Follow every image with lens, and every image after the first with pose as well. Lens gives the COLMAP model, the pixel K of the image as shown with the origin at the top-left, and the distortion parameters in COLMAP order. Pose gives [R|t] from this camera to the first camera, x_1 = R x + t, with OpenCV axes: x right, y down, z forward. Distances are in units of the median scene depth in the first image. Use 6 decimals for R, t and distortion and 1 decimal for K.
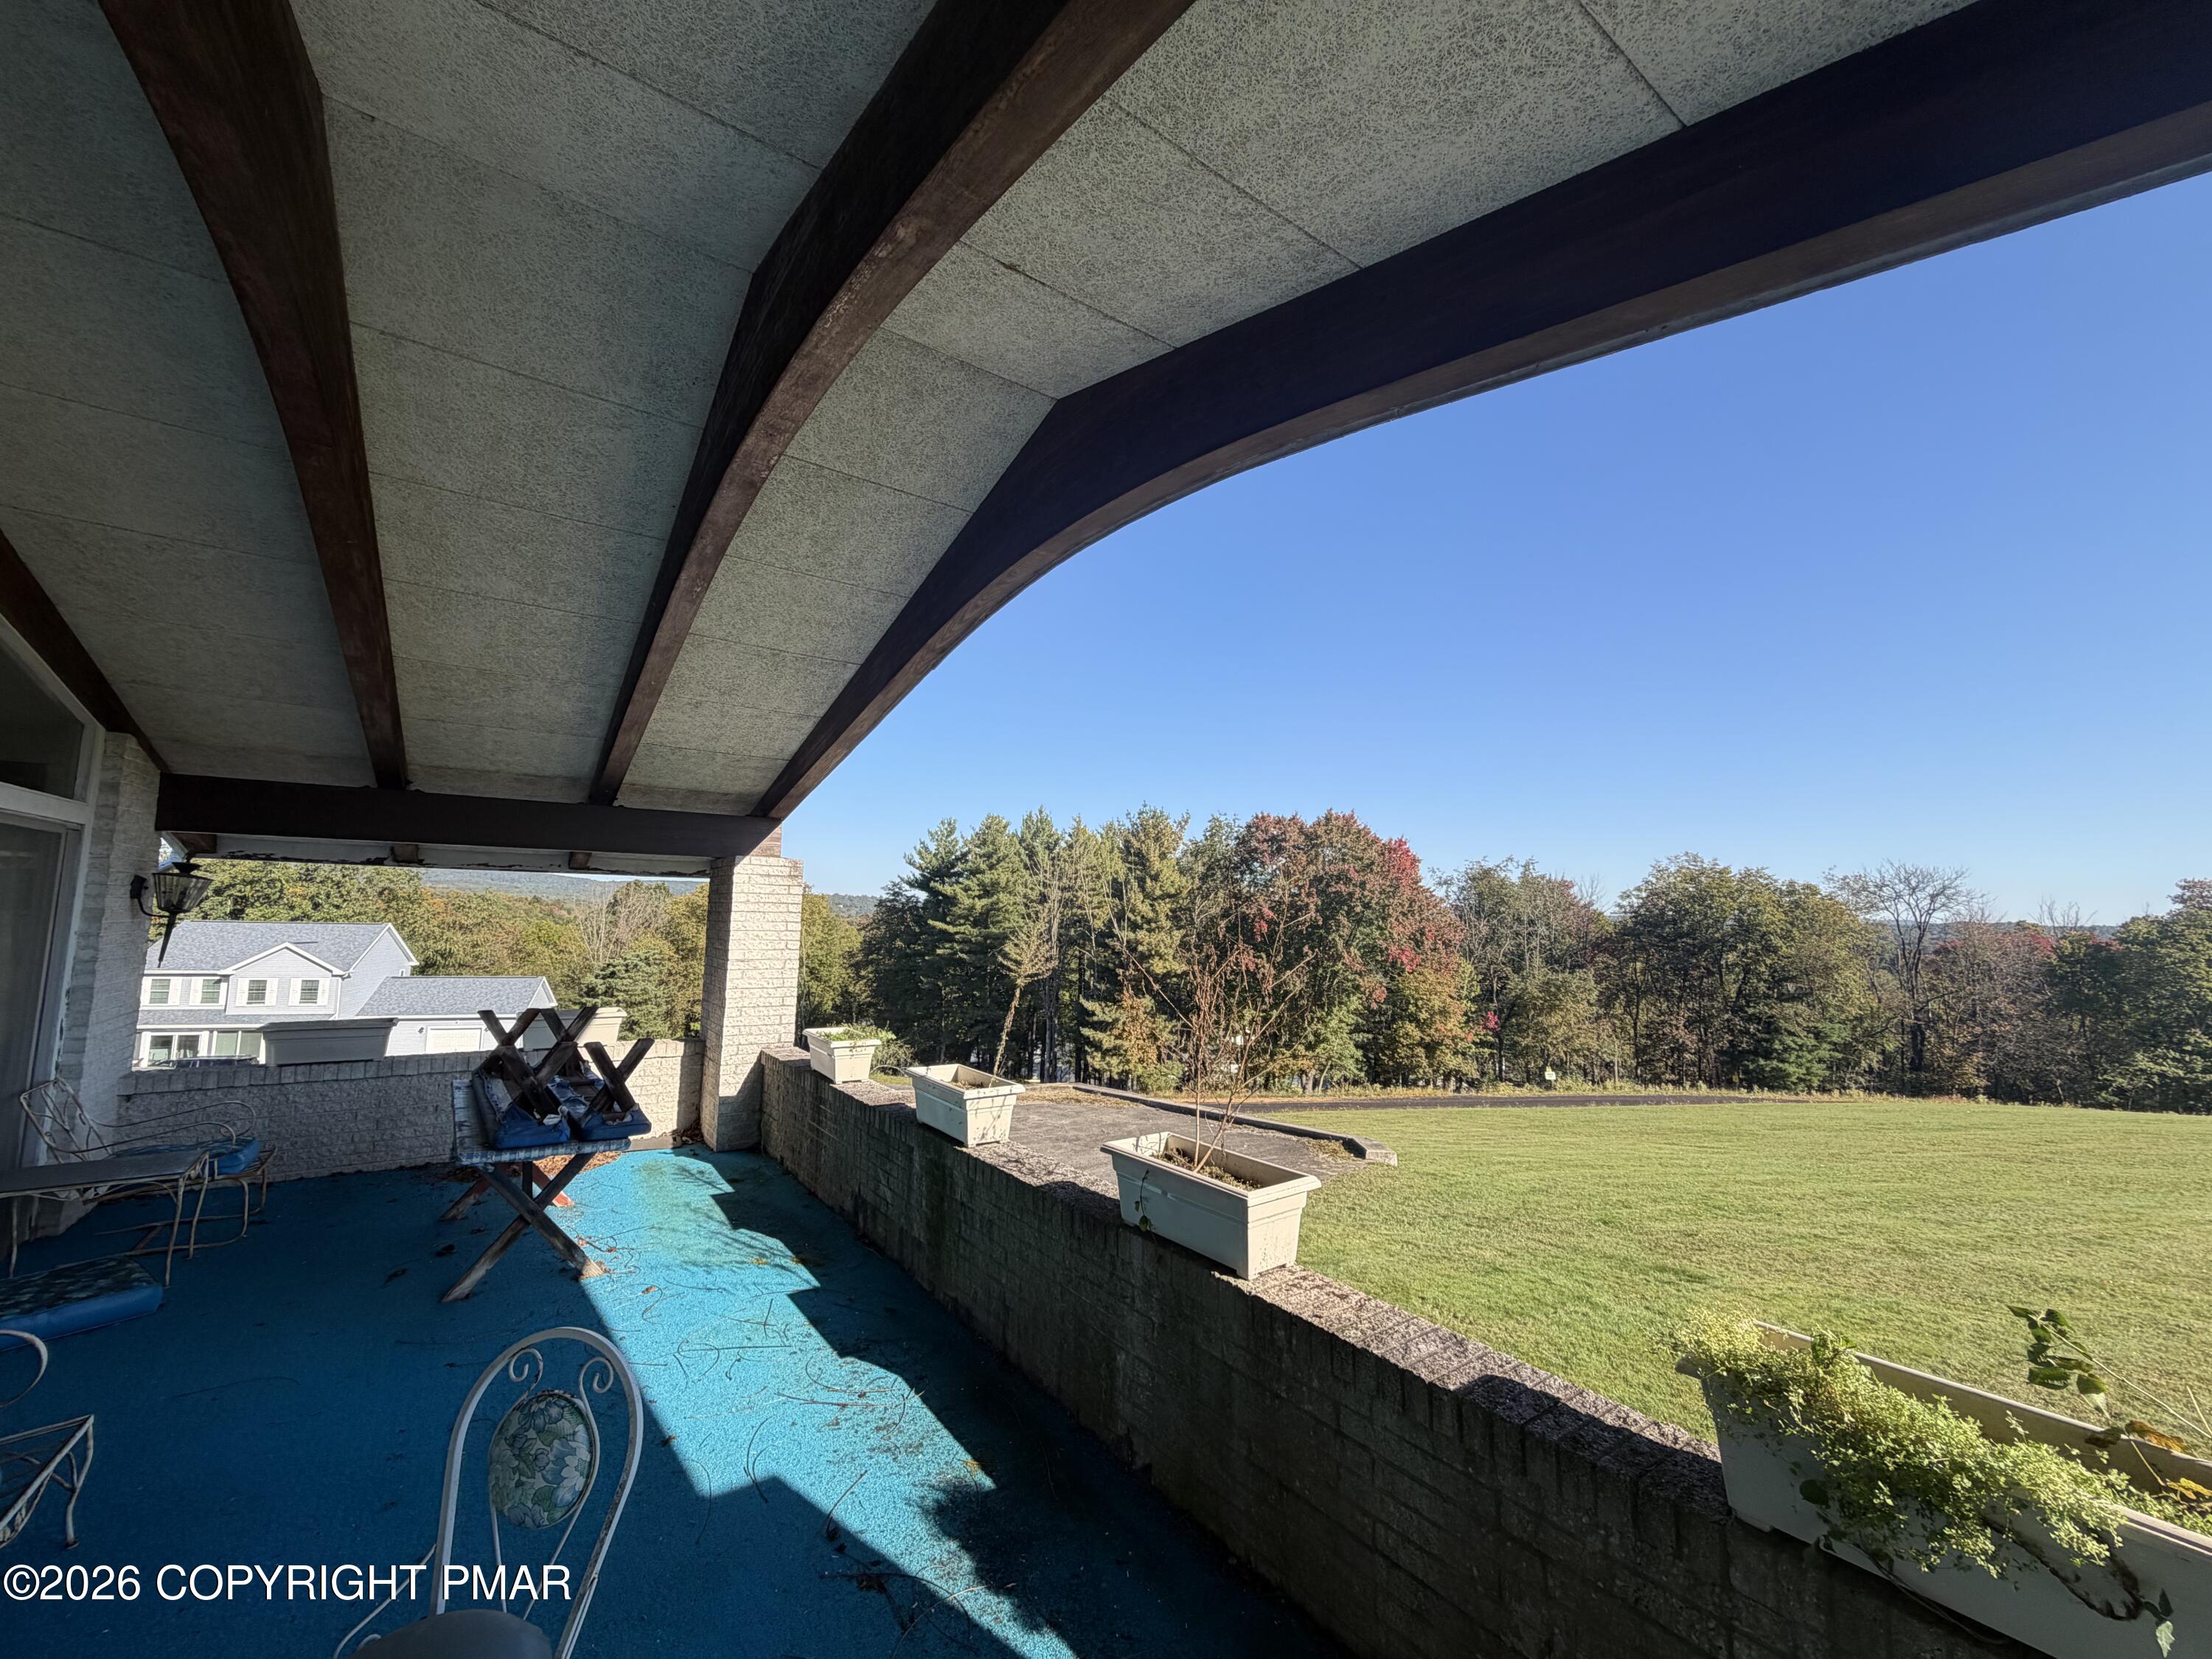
lens RADIAL K [[895.4, 0, 1114.9], [0, 895.4, 828.6], [0, 0, 1]] dist [-0.000103, 0.000082]
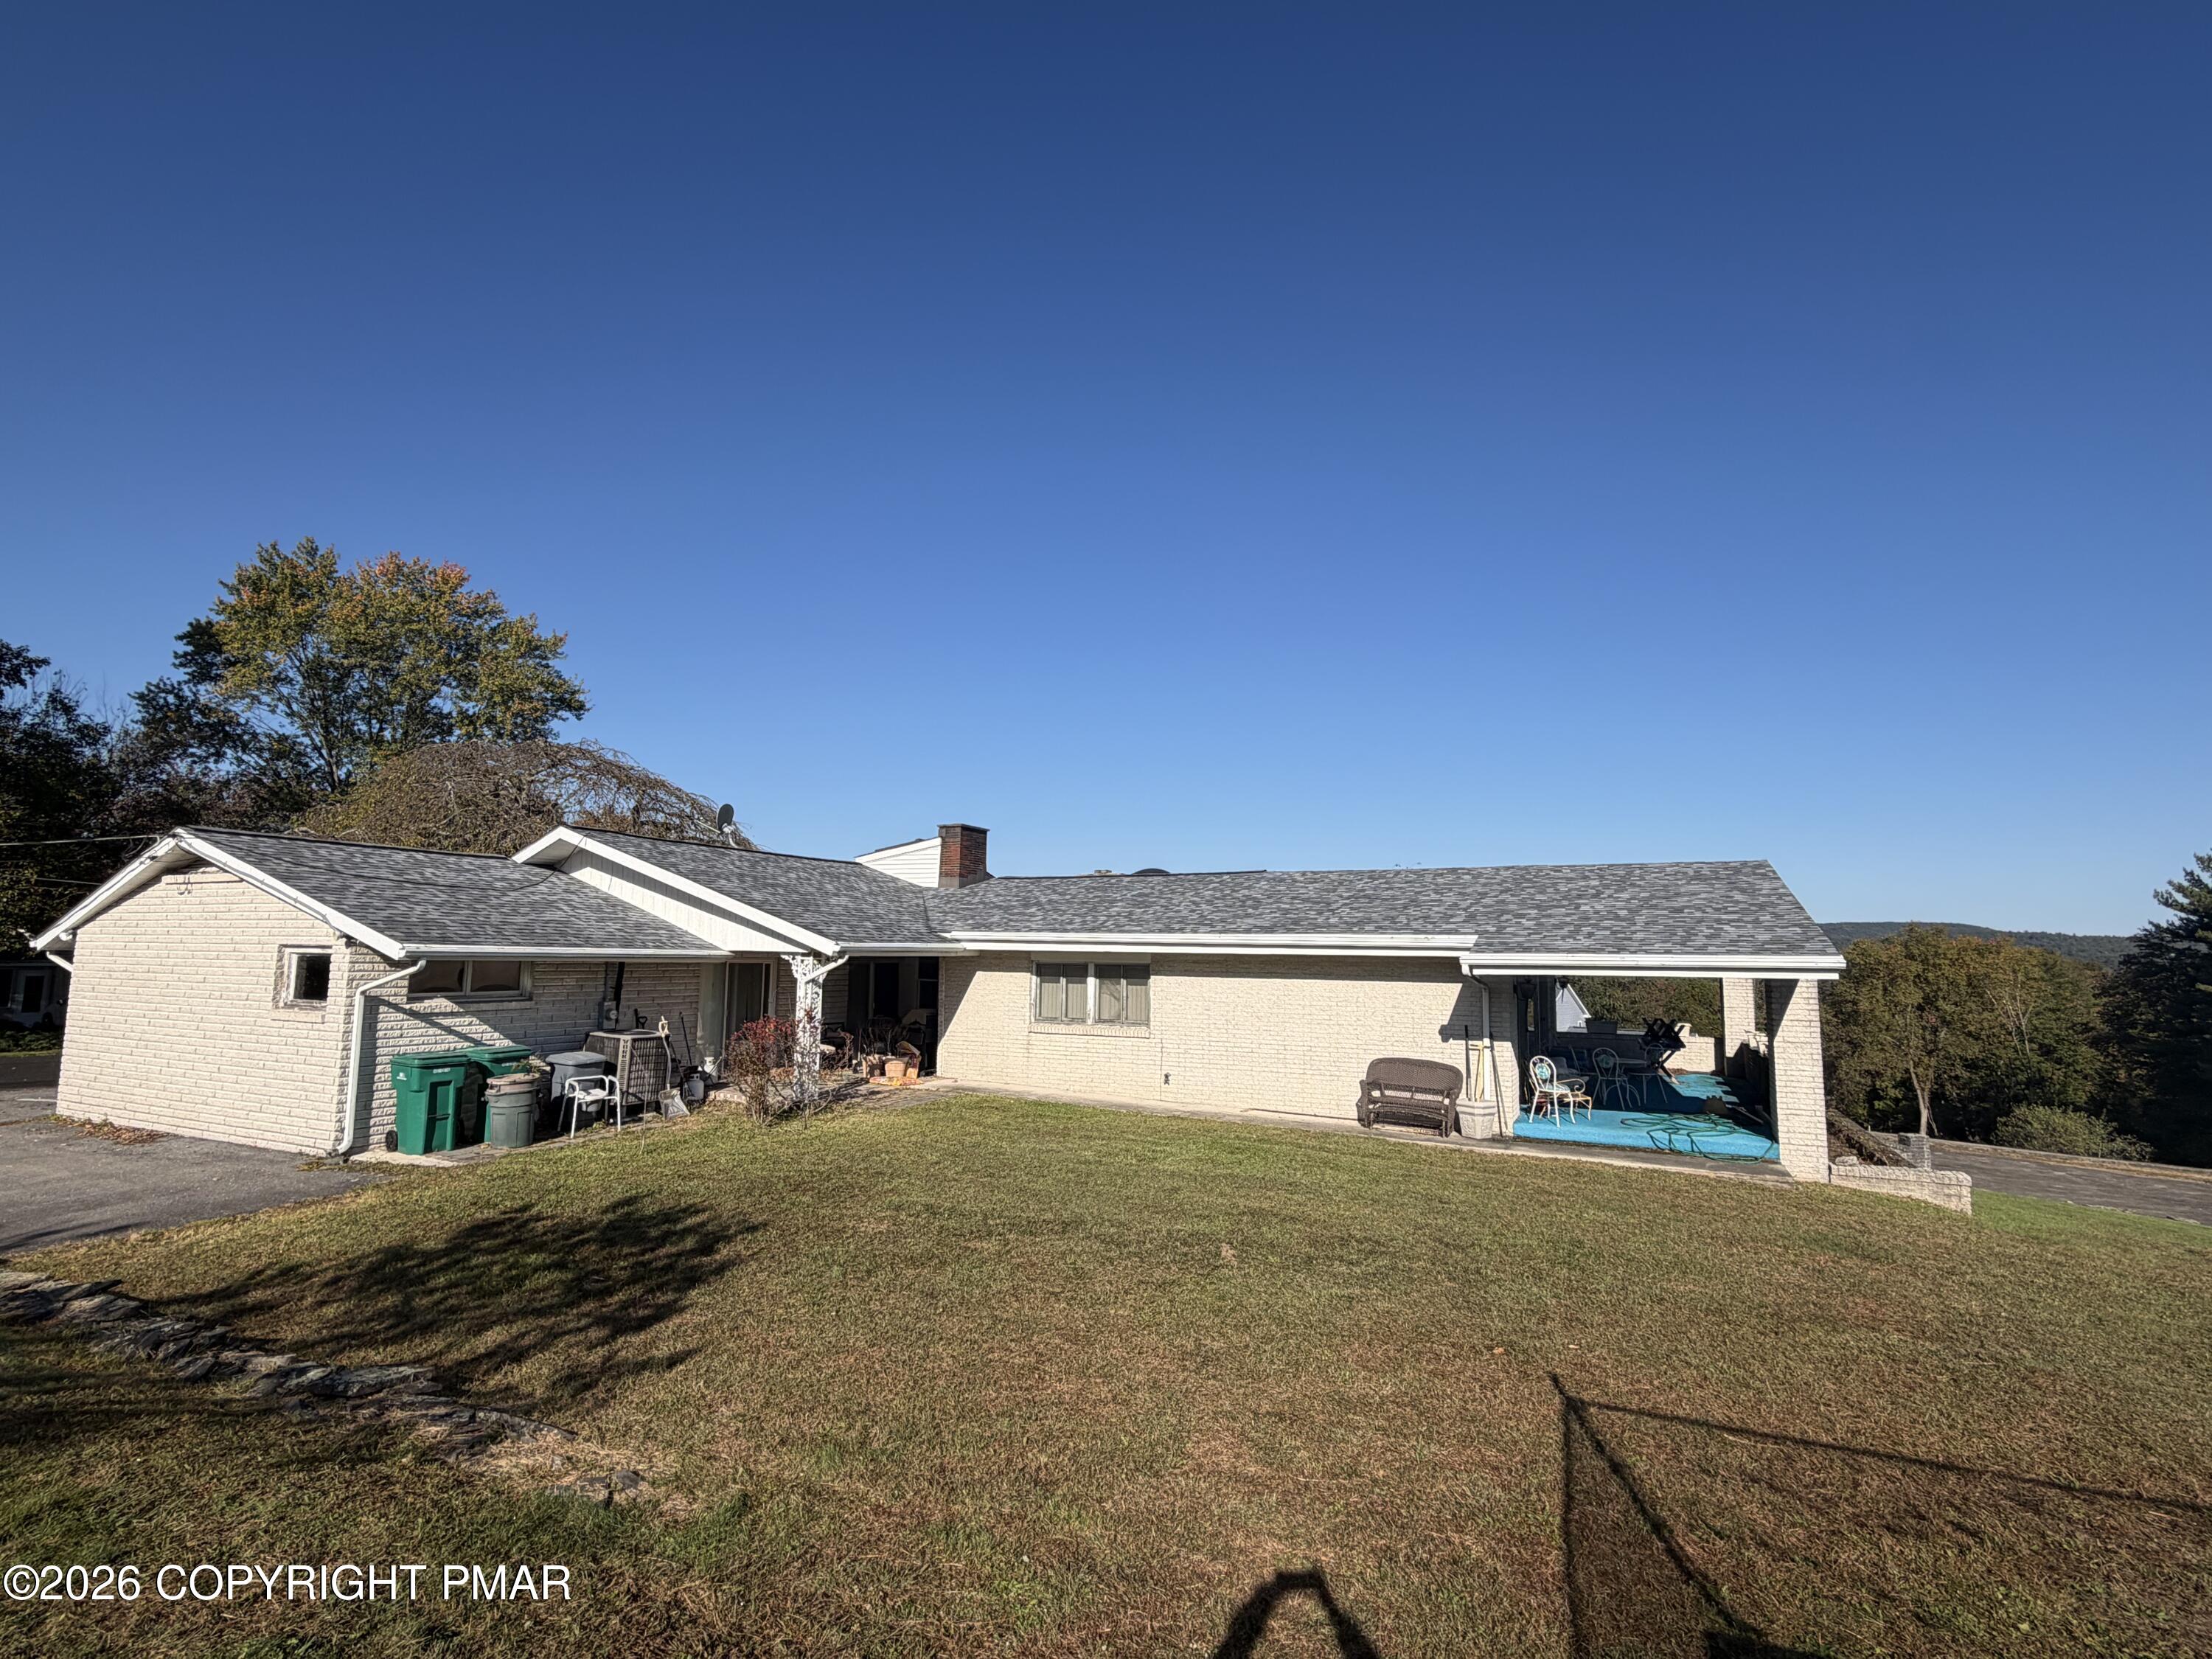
lens RADIAL K [[1075.2, 0, 1104.5], [0, 1075.2, 832.6], [0, 0, 1]] dist [-0.007066, -0.000570]
pose [[0.481829, -0.107508, -0.869645, 0.132829], [0.080387, 0.993683, -0.078304, -0.023308], [0.872570, -0.032179, 0.487427, -0.189473]]
